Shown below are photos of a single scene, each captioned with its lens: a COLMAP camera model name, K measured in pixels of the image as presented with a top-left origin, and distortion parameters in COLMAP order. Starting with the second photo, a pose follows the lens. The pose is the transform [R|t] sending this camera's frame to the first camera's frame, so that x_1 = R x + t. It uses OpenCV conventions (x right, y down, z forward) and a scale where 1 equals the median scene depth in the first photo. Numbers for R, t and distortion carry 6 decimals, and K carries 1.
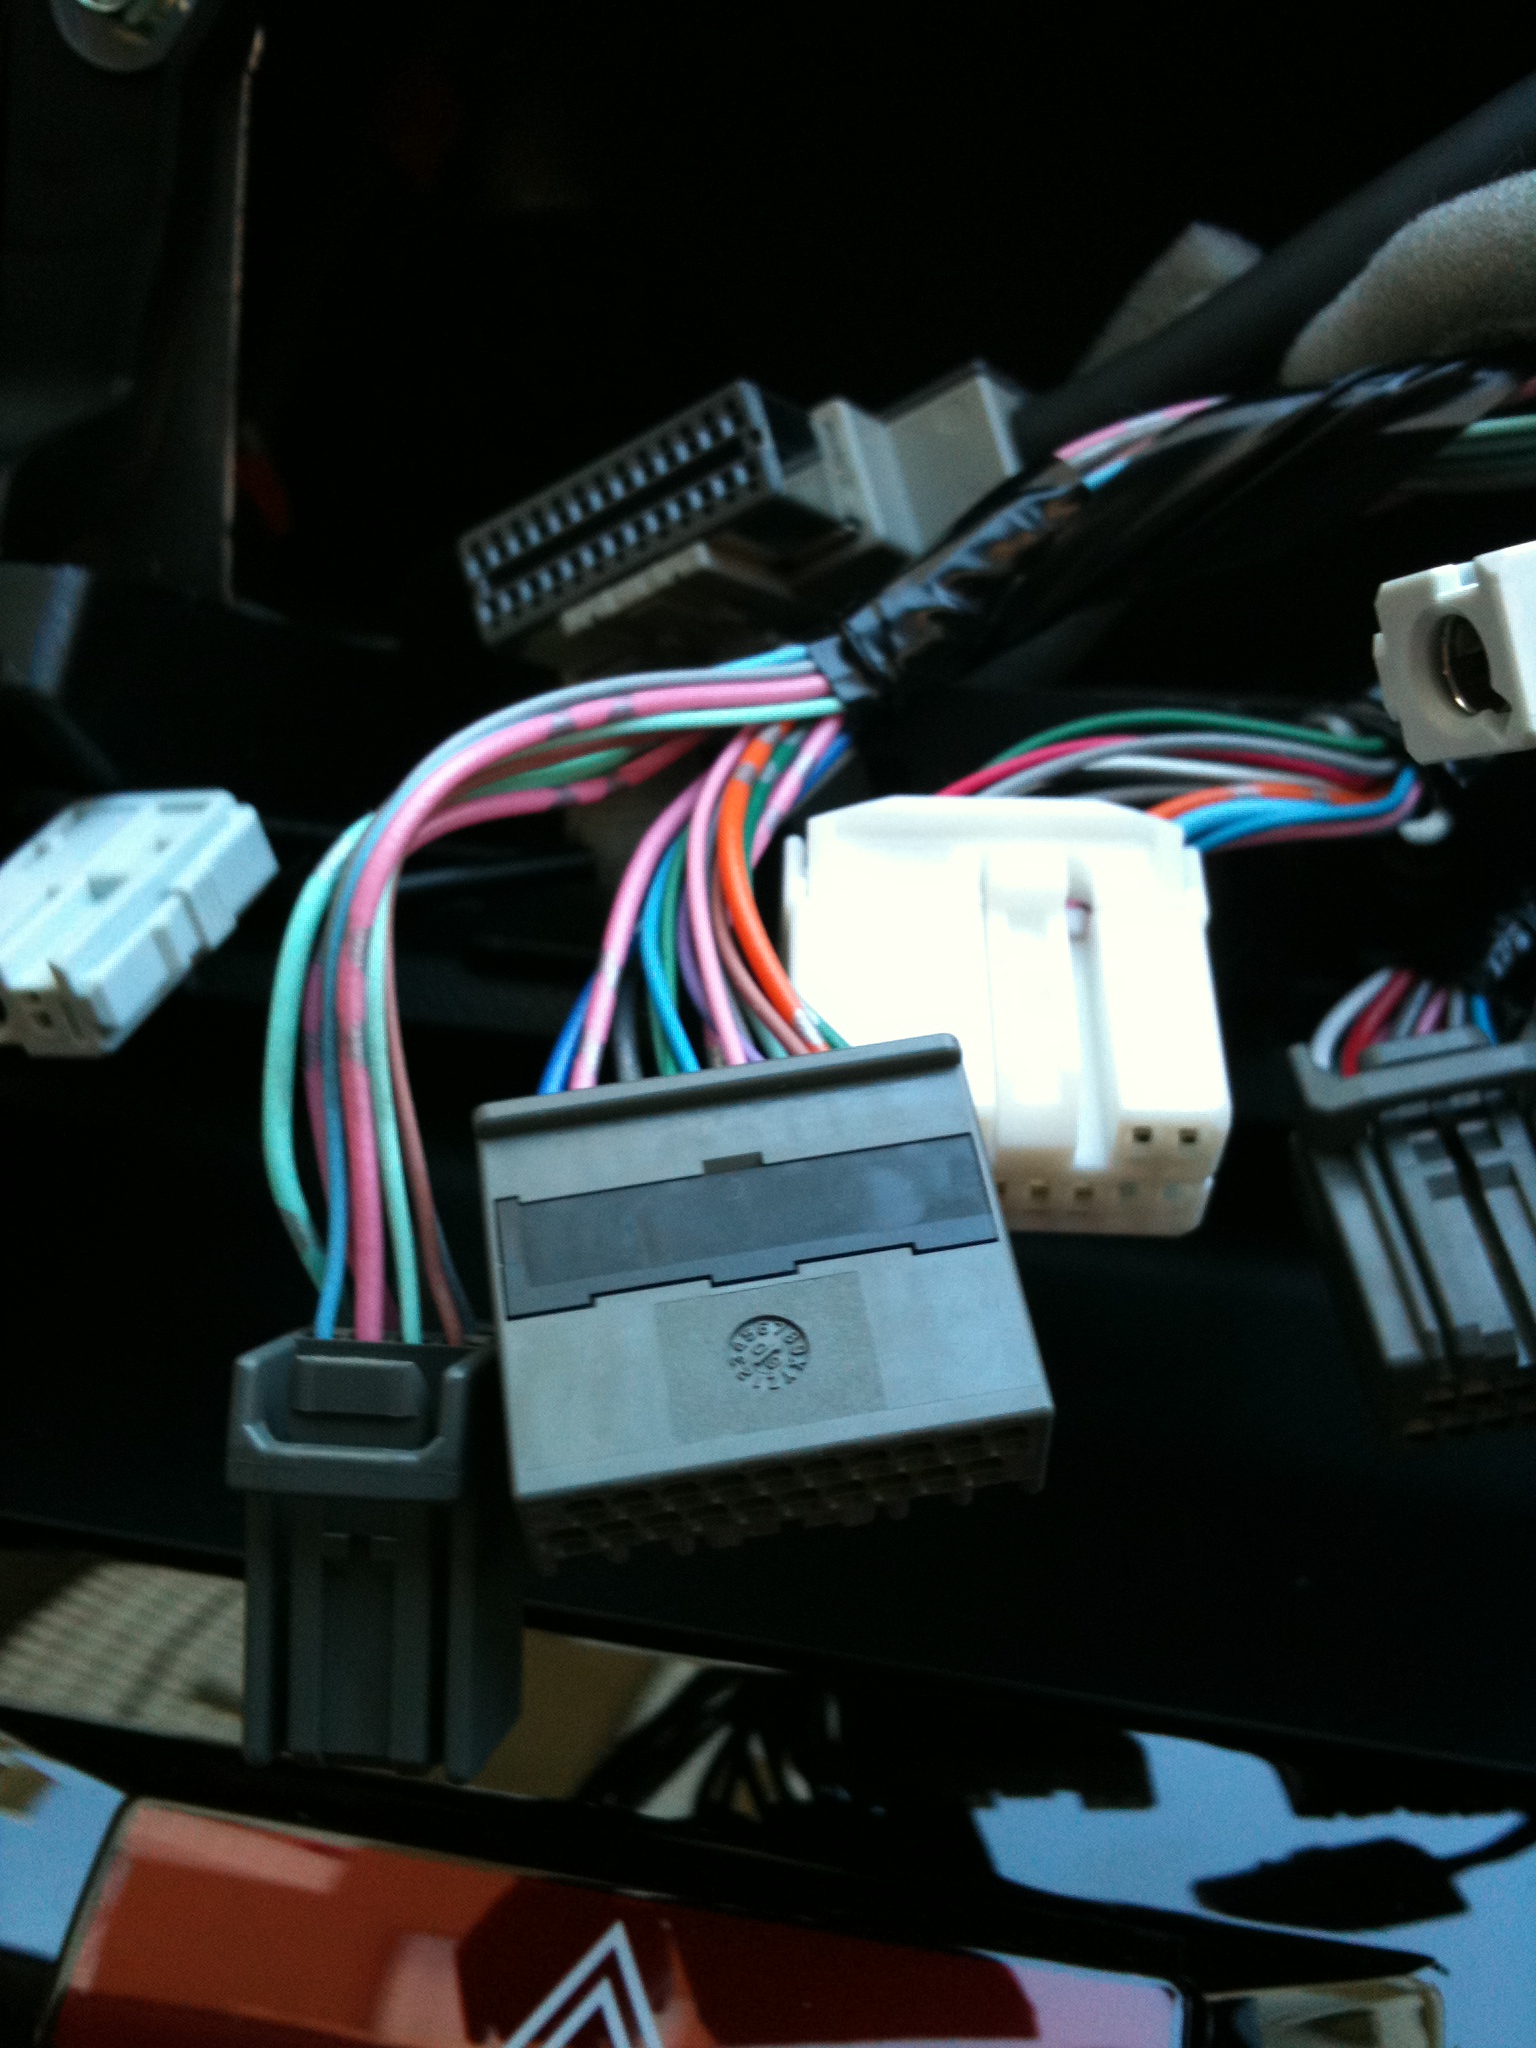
lens RADIAL K [[2197.5, 0, 718.4], [0, 2197.5, 1035.2], [0, 0, 1]] dist [0.092578, -0.003090]
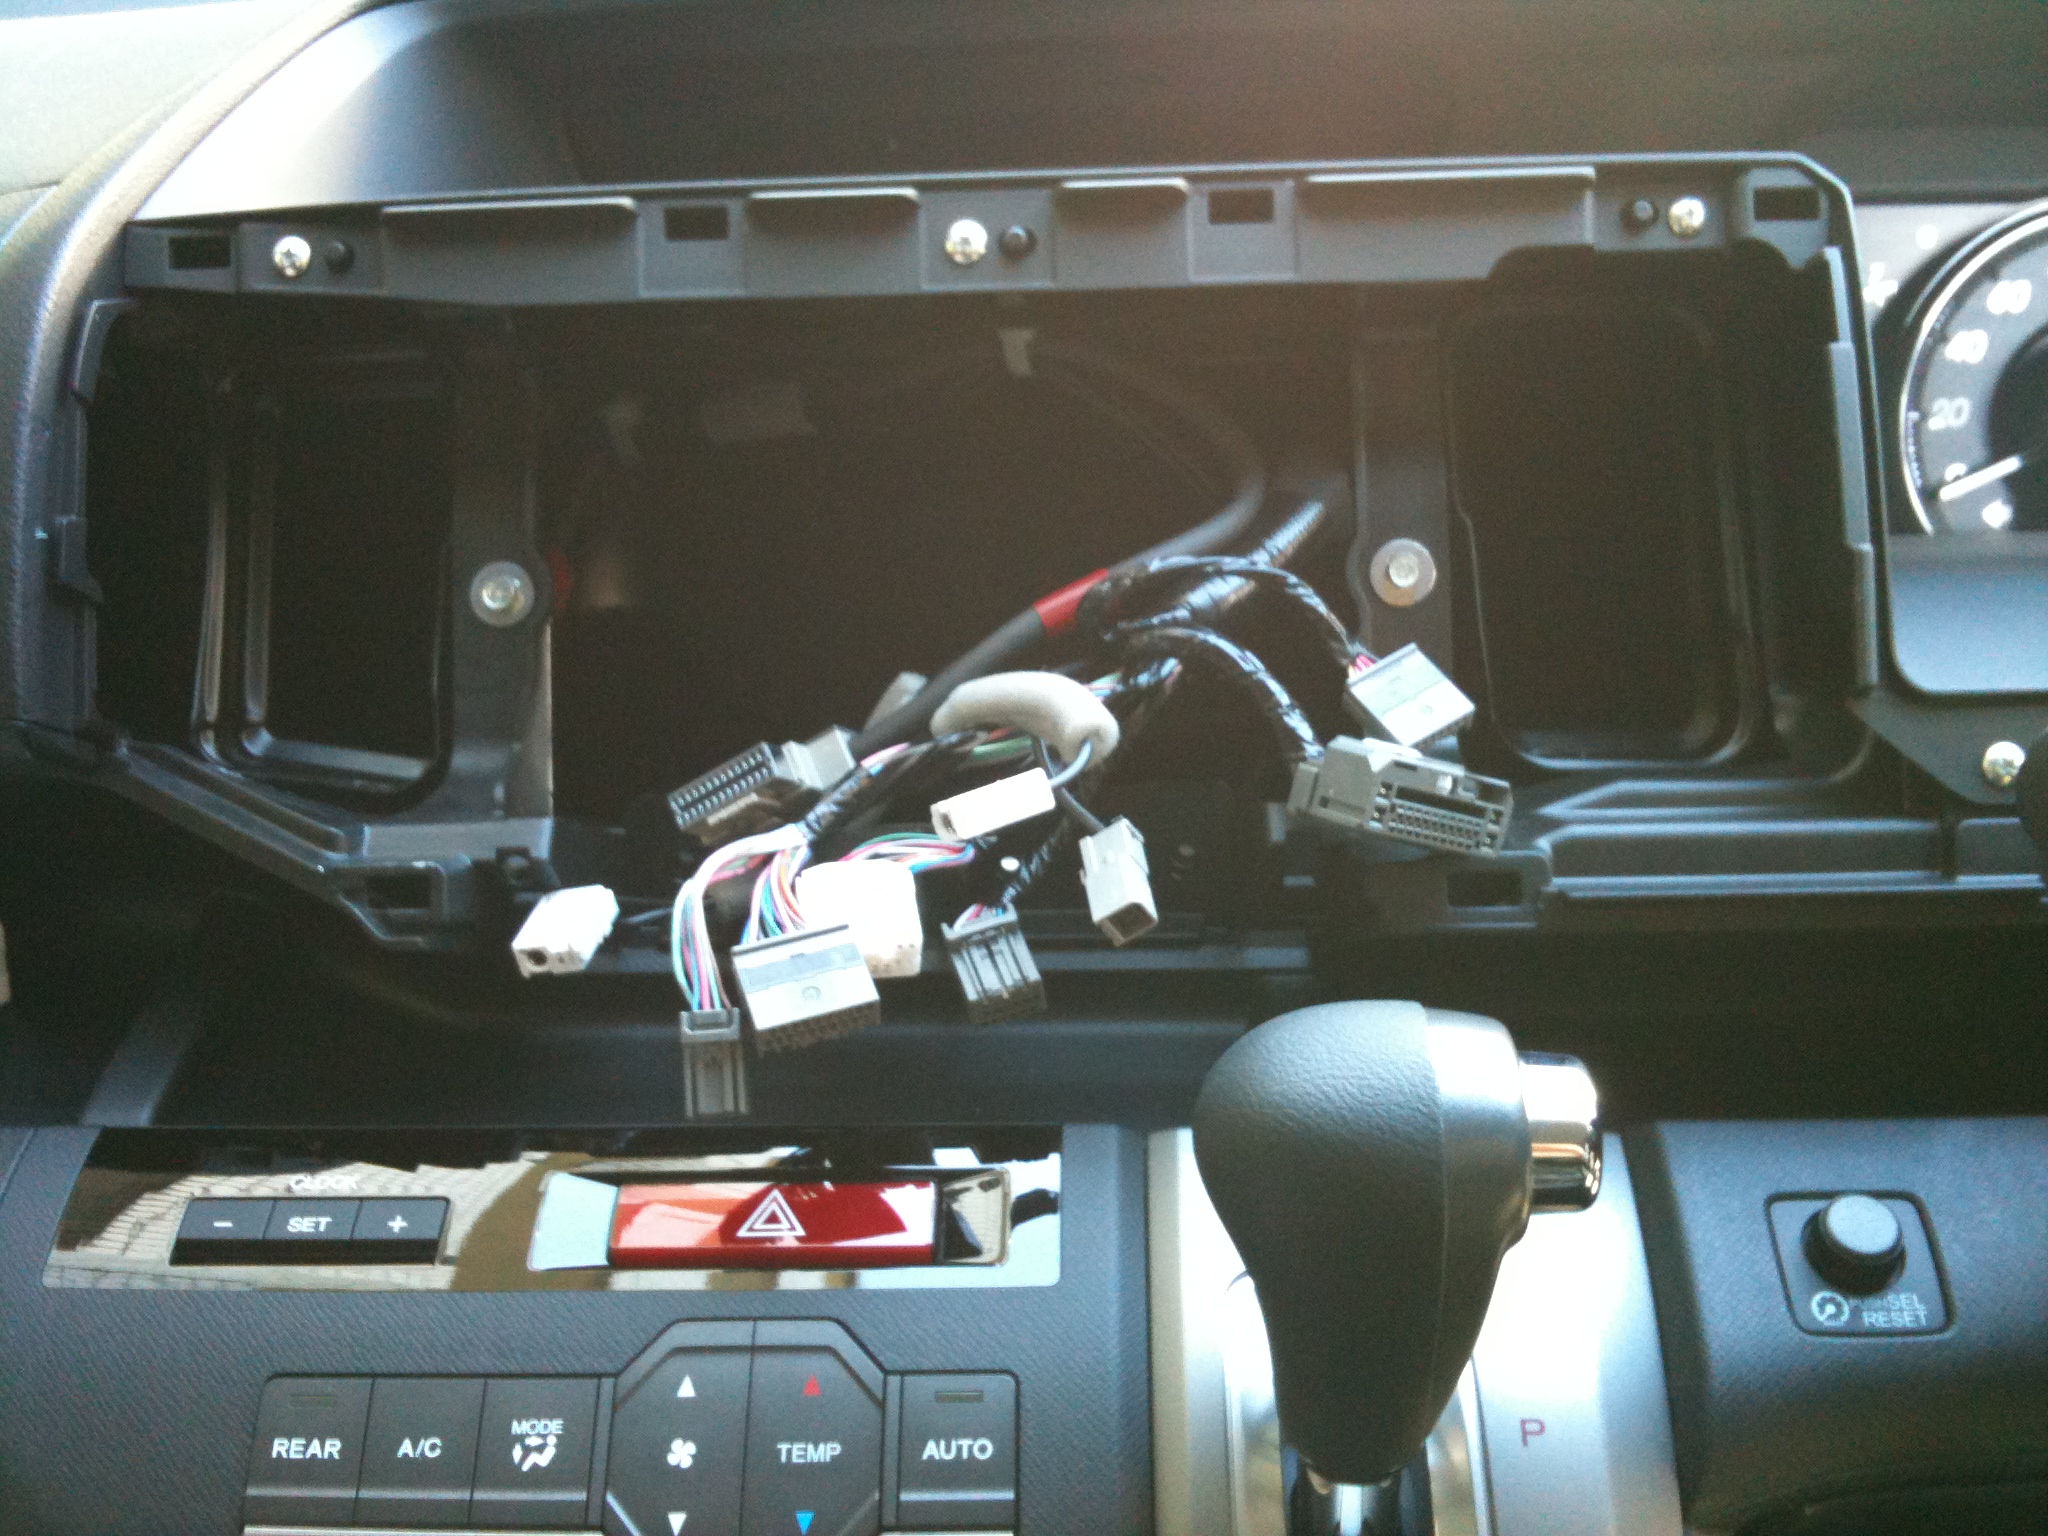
lens RADIAL K [[2159.2, 0, 1024.0], [0, 2159.2, 768.0], [0, 0, 1]] dist [0.070217, -0.262636]
pose [[0.977490, -0.078479, 0.195841, -0.268693], [0.111116, 0.980570, -0.161667, 0.327110], [-0.179348, 0.179789, 0.967218, -2.380593]]
